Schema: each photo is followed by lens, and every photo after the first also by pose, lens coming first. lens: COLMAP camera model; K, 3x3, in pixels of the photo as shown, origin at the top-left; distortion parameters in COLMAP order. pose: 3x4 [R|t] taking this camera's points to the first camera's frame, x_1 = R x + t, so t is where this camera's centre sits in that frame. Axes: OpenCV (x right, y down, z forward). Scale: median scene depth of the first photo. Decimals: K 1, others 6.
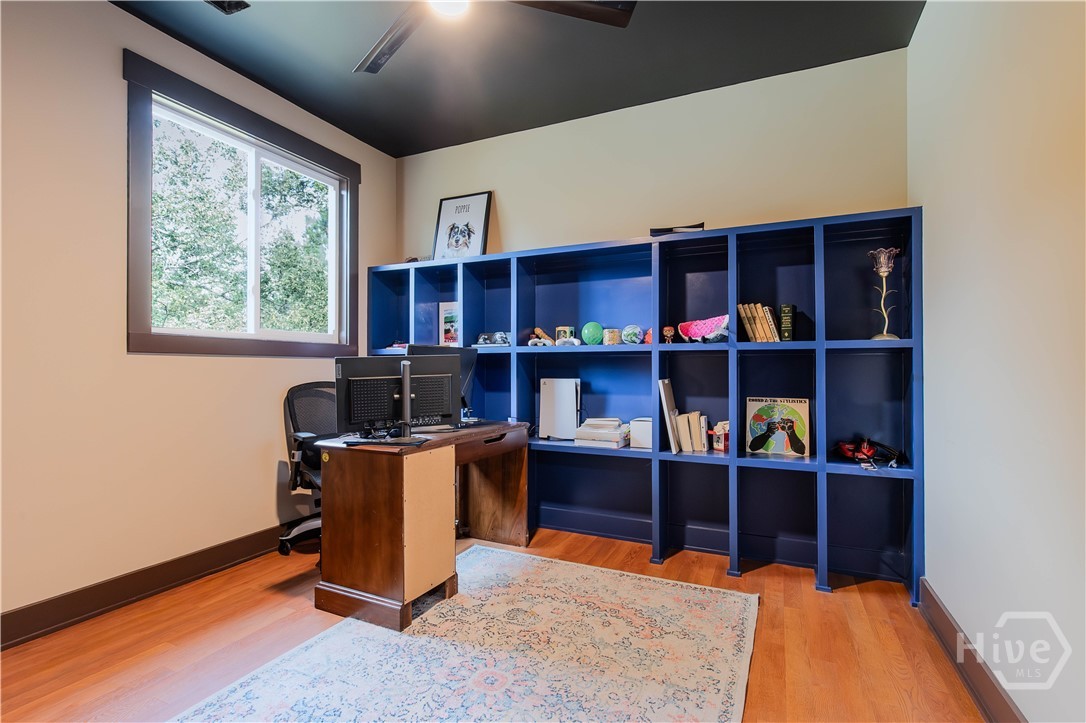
lens RADIAL K [[491.3, 0, 549.9], [0, 491.3, 365.1], [0, 0, 1]] dist [0.000212, -0.000120]
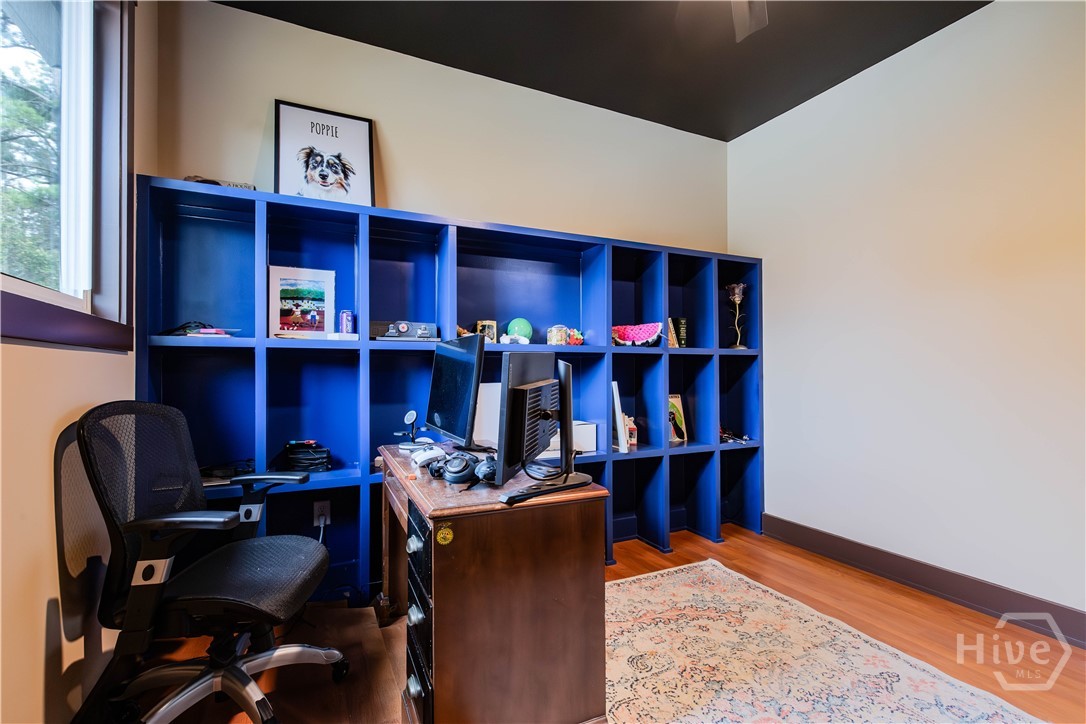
lens RADIAL K [[491.3, 0, 549.9], [0, 491.3, 365.6], [0, 0, 1]] dist [0.000212, -0.000120]
pose [[0.645721, 0.002571, 0.763569, -0.663169], [-0.003568, 0.999994, -0.000350, -0.002608], [-0.763565, -0.002498, 0.645726, 0.468366]]
